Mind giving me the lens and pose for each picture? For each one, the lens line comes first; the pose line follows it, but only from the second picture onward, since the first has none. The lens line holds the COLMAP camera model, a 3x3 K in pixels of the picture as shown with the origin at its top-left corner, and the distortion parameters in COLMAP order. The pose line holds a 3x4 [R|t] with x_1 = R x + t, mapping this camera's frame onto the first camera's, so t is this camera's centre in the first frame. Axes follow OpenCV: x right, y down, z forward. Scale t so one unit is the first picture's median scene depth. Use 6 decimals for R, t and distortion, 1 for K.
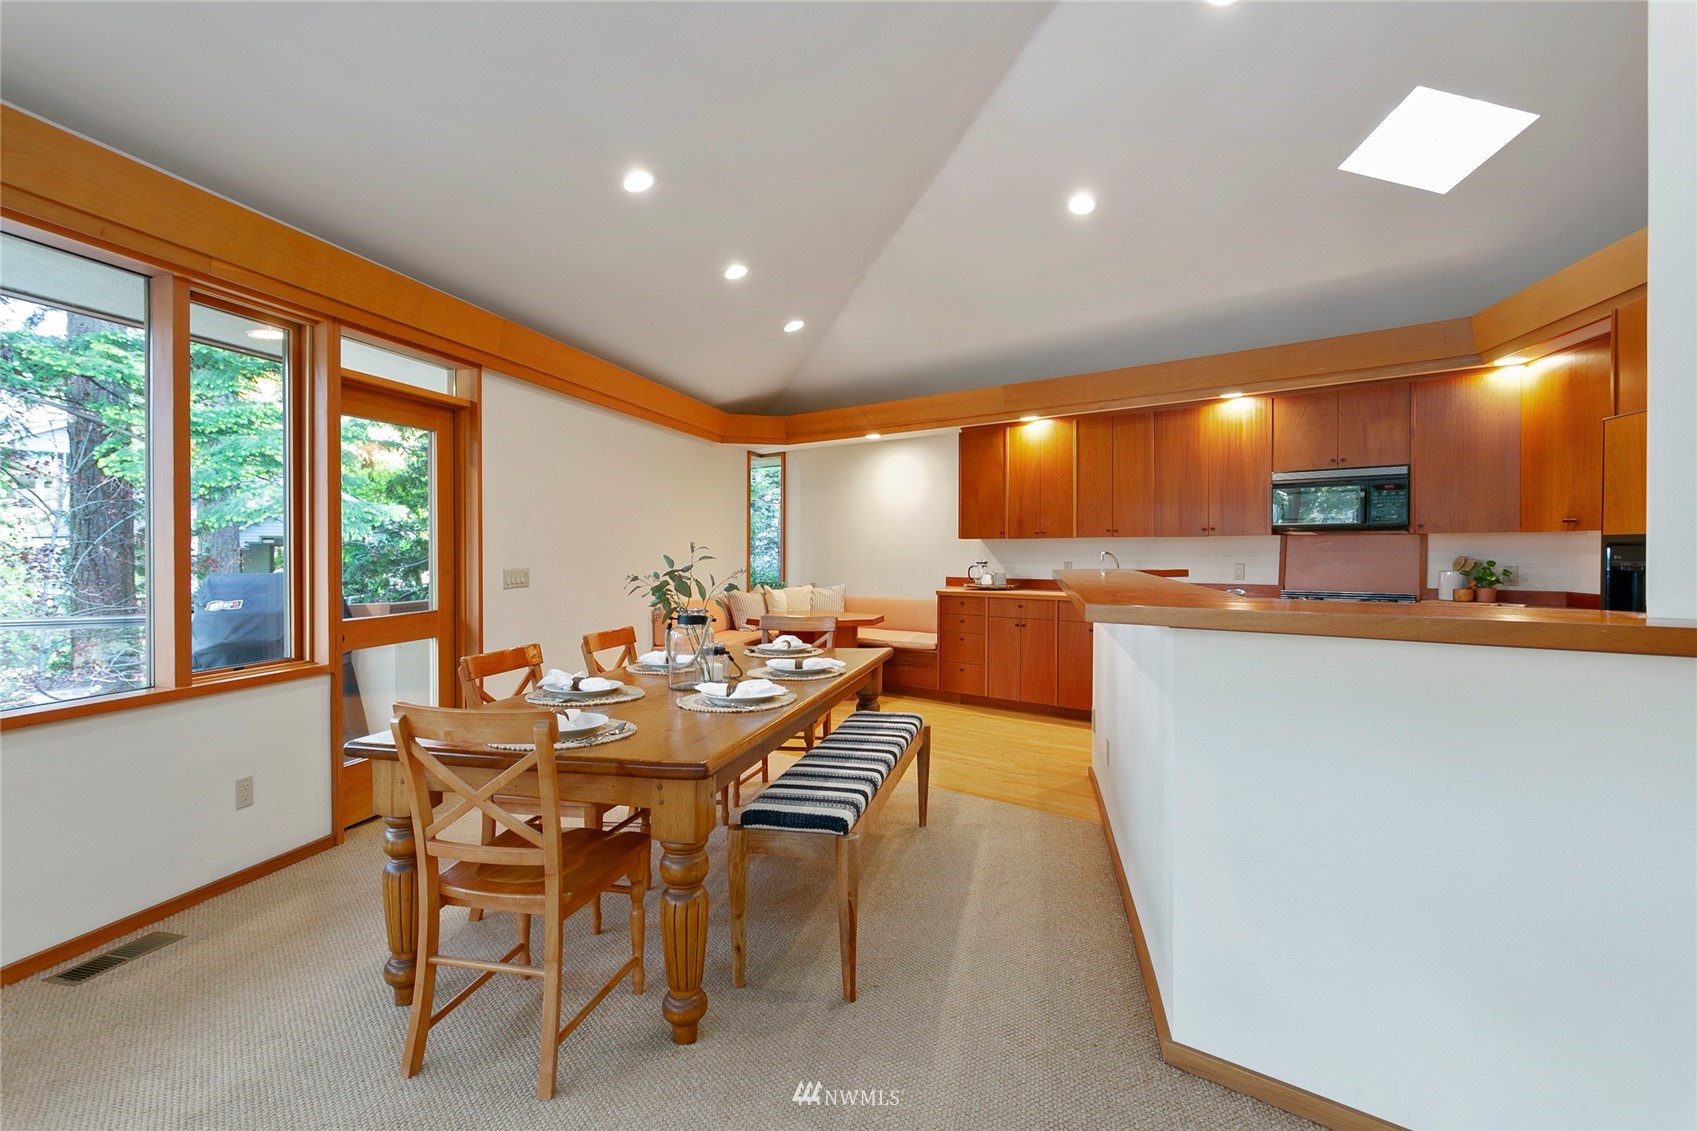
lens RADIAL K [[844.5, 0, 848.5], [0, 844.5, 565.5], [0, 0, 1]] dist [-0.000513, -0.000112]
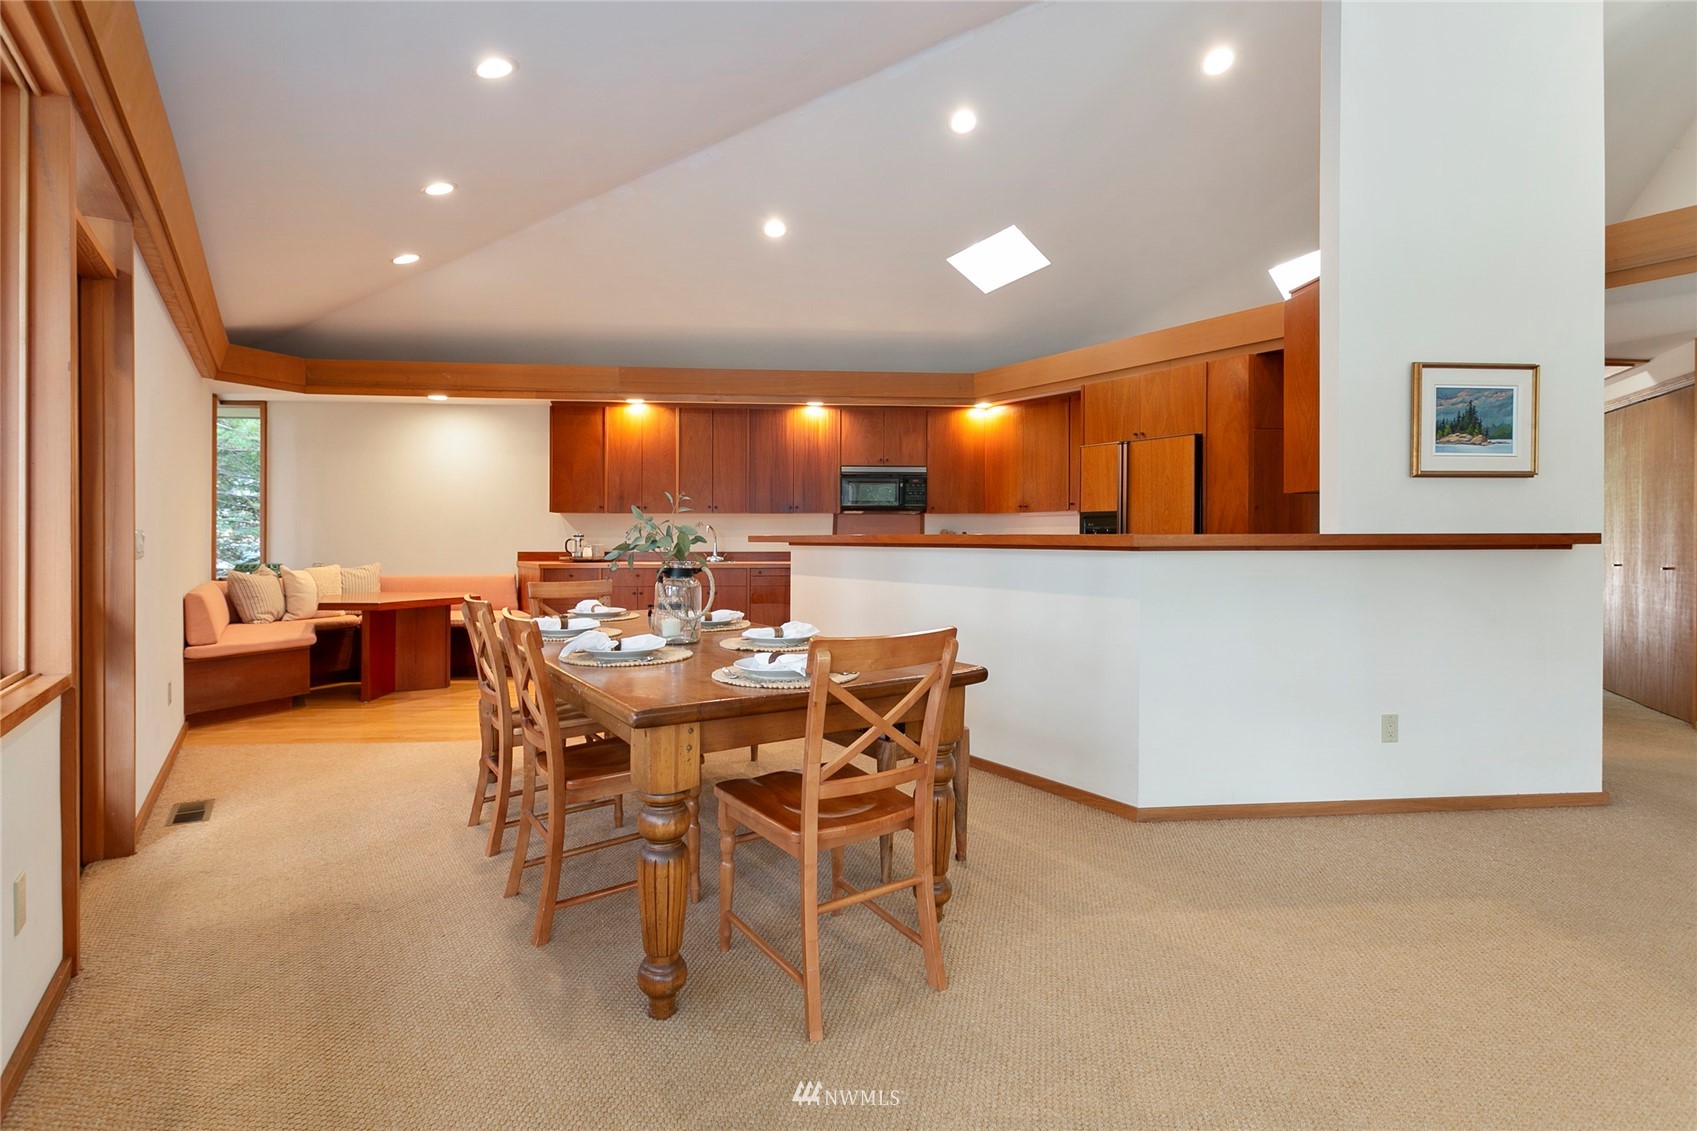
lens RADIAL K [[812.1, 0, 834.0], [0, 812.1, 548.5], [0, 0, 1]] dist [0.007896, -0.000283]
pose [[0.690592, -0.003407, 0.723237, -0.358246], [0.013324, 0.999879, -0.008012, 0.024776], [-0.723122, 0.015169, 0.690554, 0.109333]]
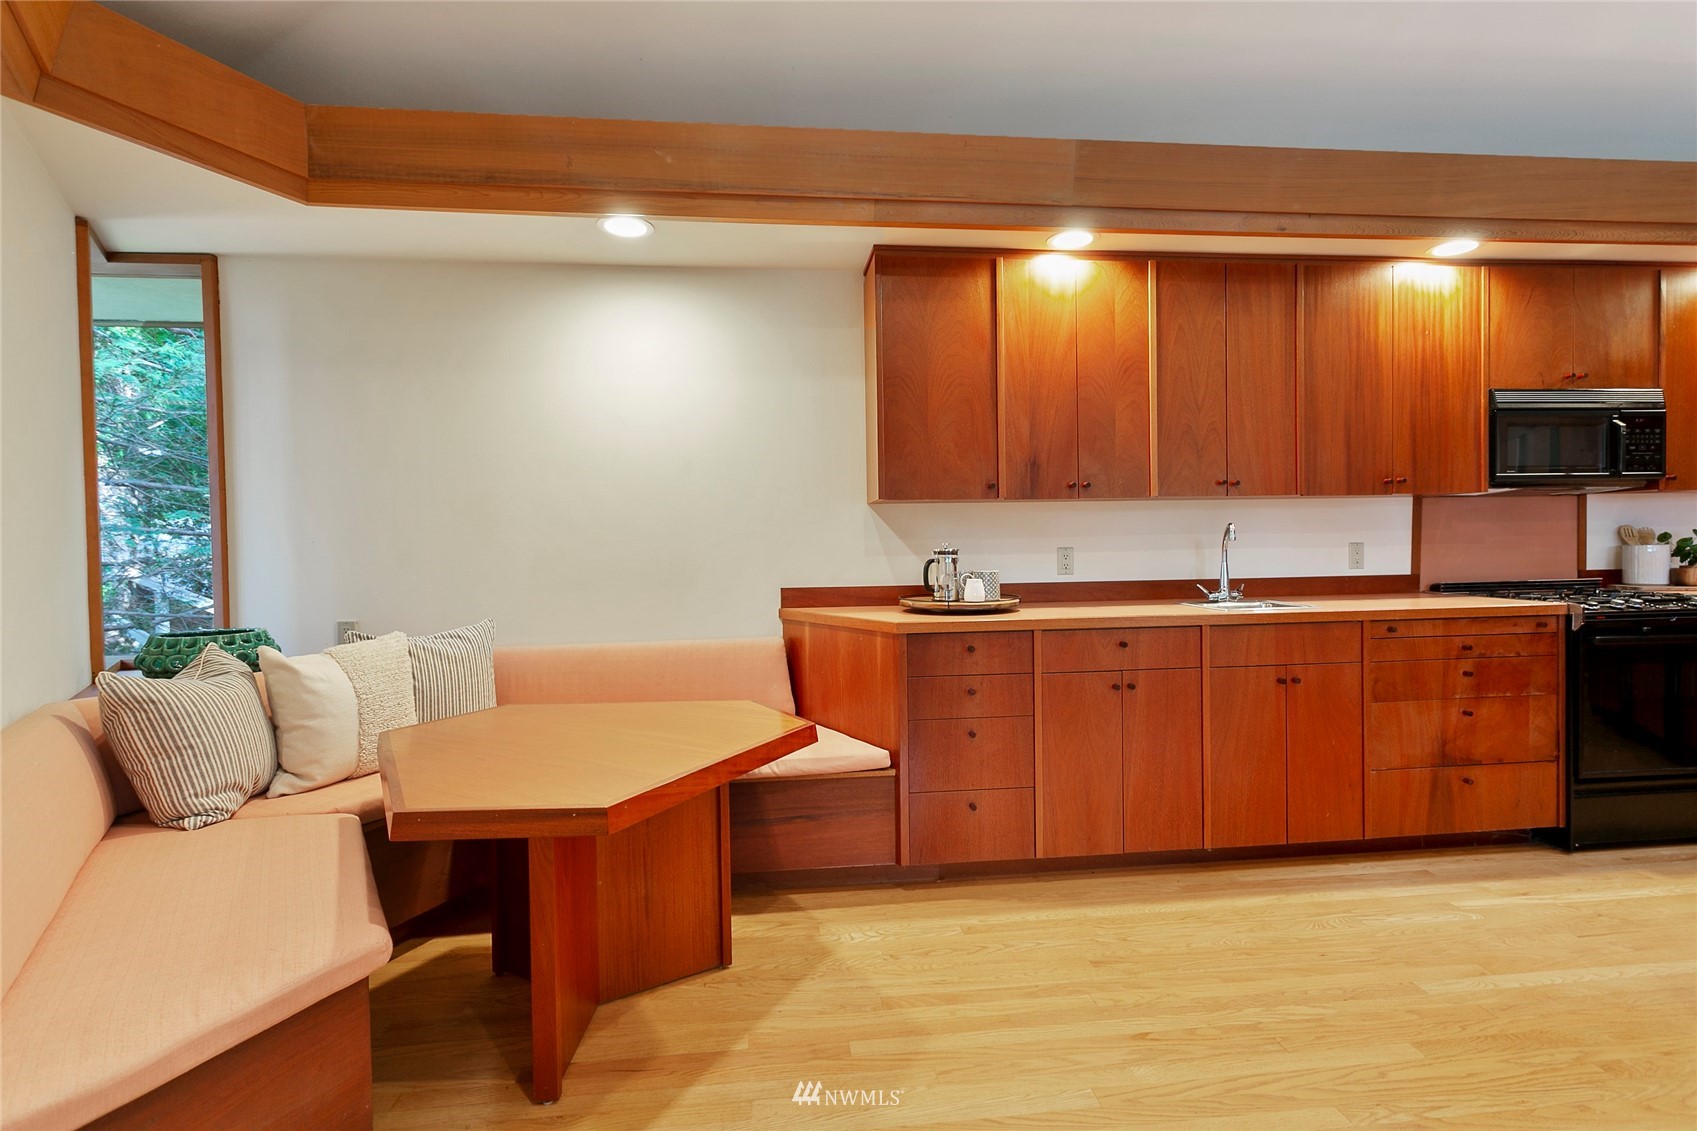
lens RADIAL K [[839.9, 0, 873.4], [0, 839.9, 578.8], [0, 0, 1]] dist [-0.003208, -0.000058]
pose [[0.669341, -0.037888, 0.741989, -0.209946], [0.028777, 0.999272, 0.025066, -0.001848], [-0.742398, 0.004574, 0.669944, 0.776214]]
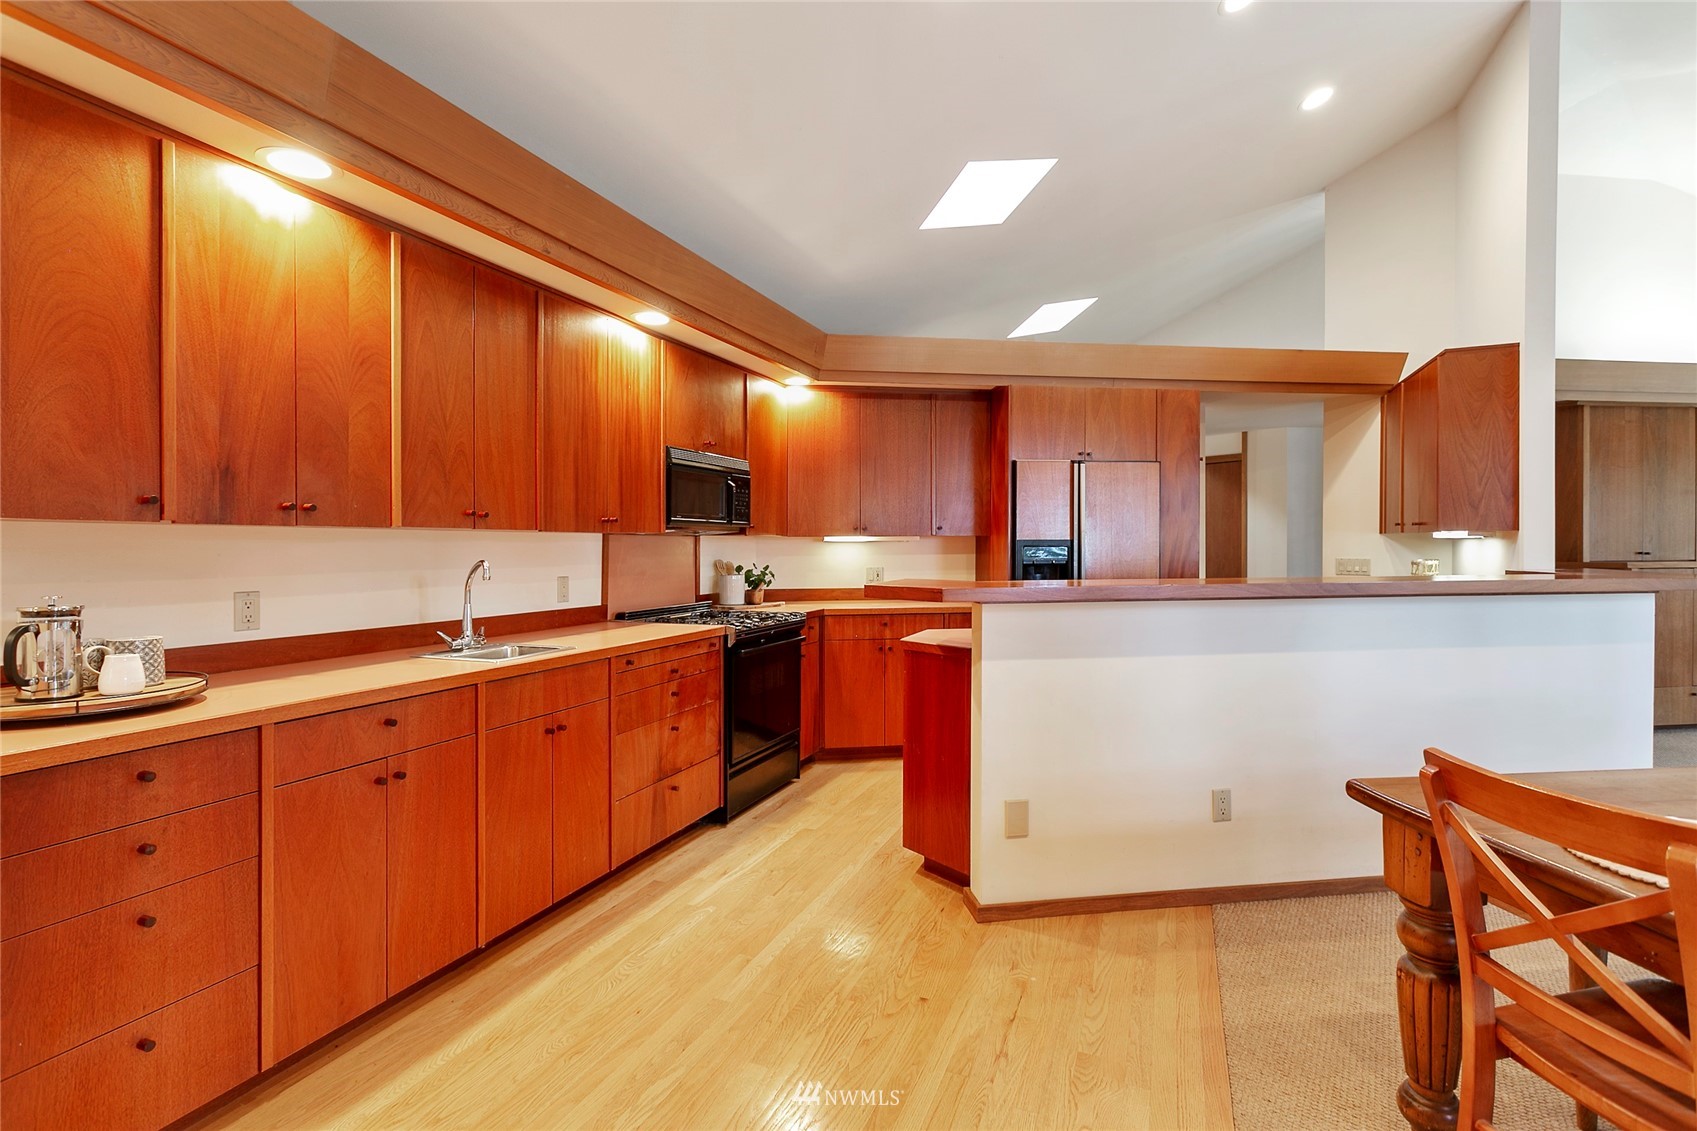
lens RADIAL K [[800.2, 0, 836.7], [0, 800.2, 559.6], [0, 0, 1]] dist [0.000565, 0.002204]
pose [[-0.338294, -0.012256, 0.940961, -0.155212], [0.019503, 0.999609, 0.020032, -0.021038], [-0.940838, 0.025128, -0.337922, 0.916184]]
